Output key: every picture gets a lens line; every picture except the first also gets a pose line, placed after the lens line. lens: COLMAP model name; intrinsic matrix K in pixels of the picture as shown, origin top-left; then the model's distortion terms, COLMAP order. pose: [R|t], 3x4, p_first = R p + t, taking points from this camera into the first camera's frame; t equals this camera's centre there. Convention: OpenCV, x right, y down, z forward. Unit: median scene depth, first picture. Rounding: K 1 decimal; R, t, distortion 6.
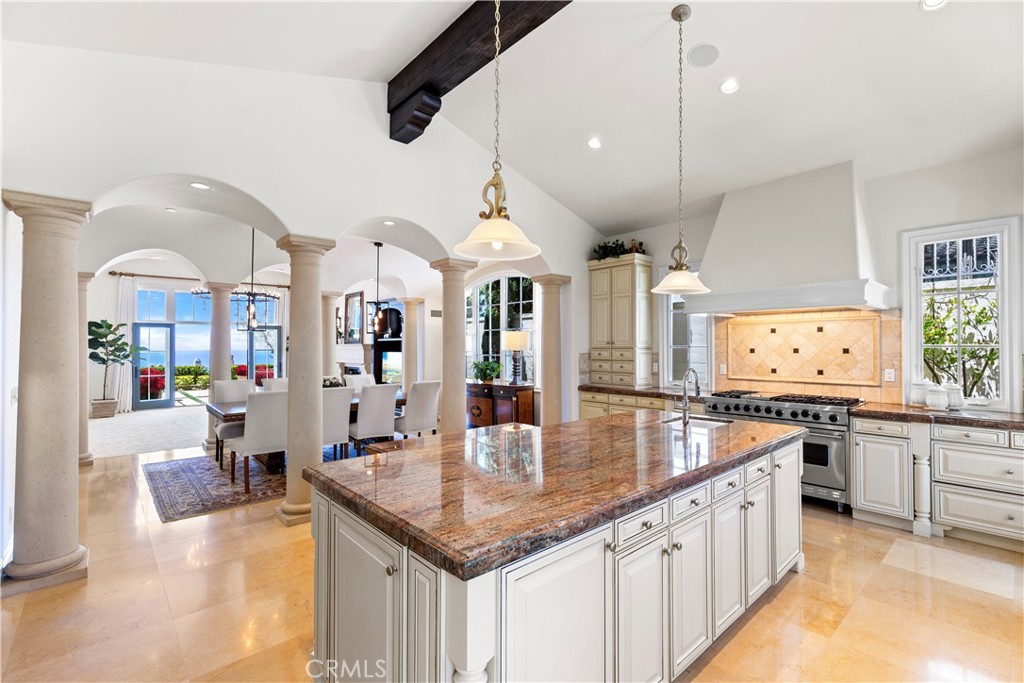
lens RADIAL K [[452.2, 0, 515.9], [0, 452.2, 341.9], [0, 0, 1]] dist [0.005570, 0.000631]
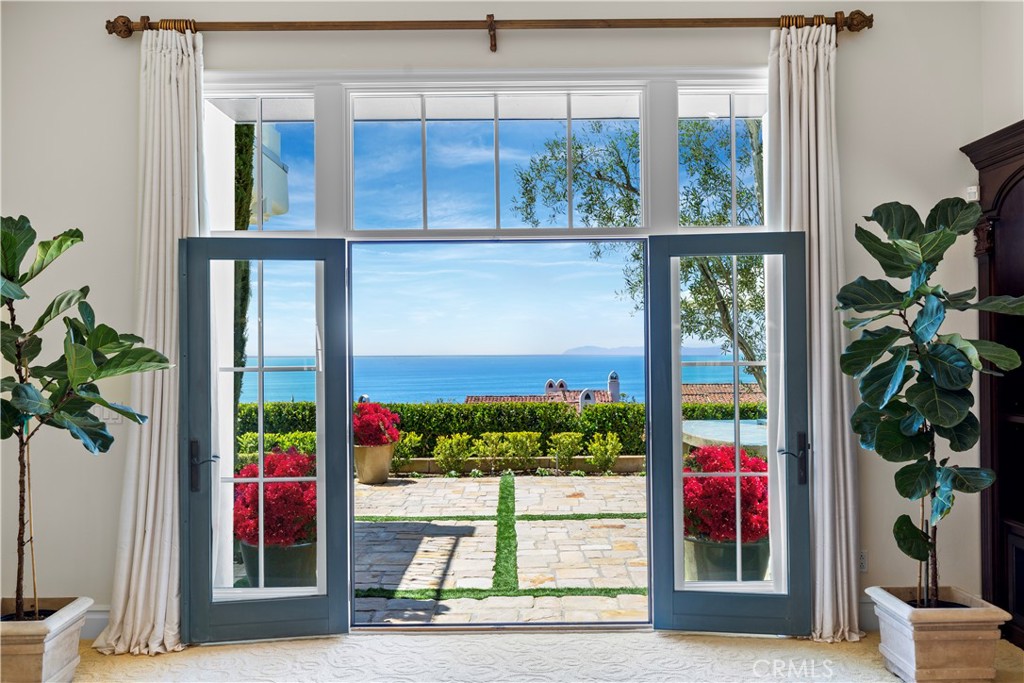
lens RADIAL K [[883.0, 0, 512.9], [0, 883.0, 341.5], [0, 0, 1]] dist [0.008560, 0.001807]
pose [[0.740746, -0.010966, -0.671696, -0.273555], [0.014164, 0.999899, -0.000704, 0.004921], [0.671636, -0.008992, 0.740826, 0.490471]]
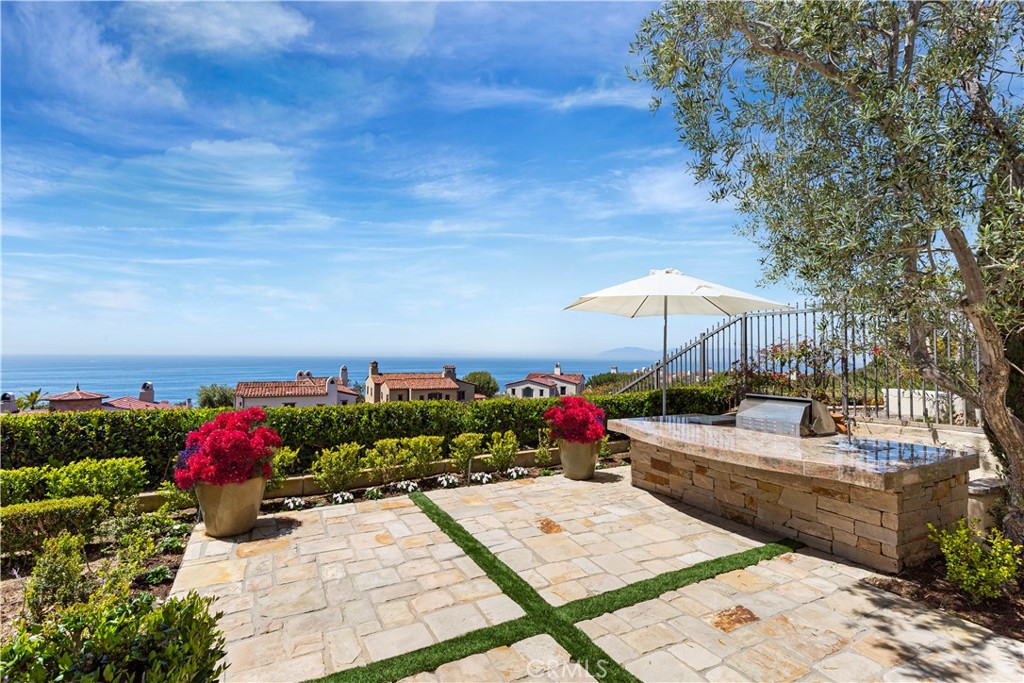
lens RADIAL K [[452.2, 0, 506.4], [0, 452.2, 346.0], [0, 0, 1]] dist [0.005570, 0.000631]
pose [[0.974263, 0.005250, -0.225355, -0.607379], [-0.007218, 0.999943, -0.007914, 0.014353], [0.225300, 0.009337, 0.974245, 0.713149]]
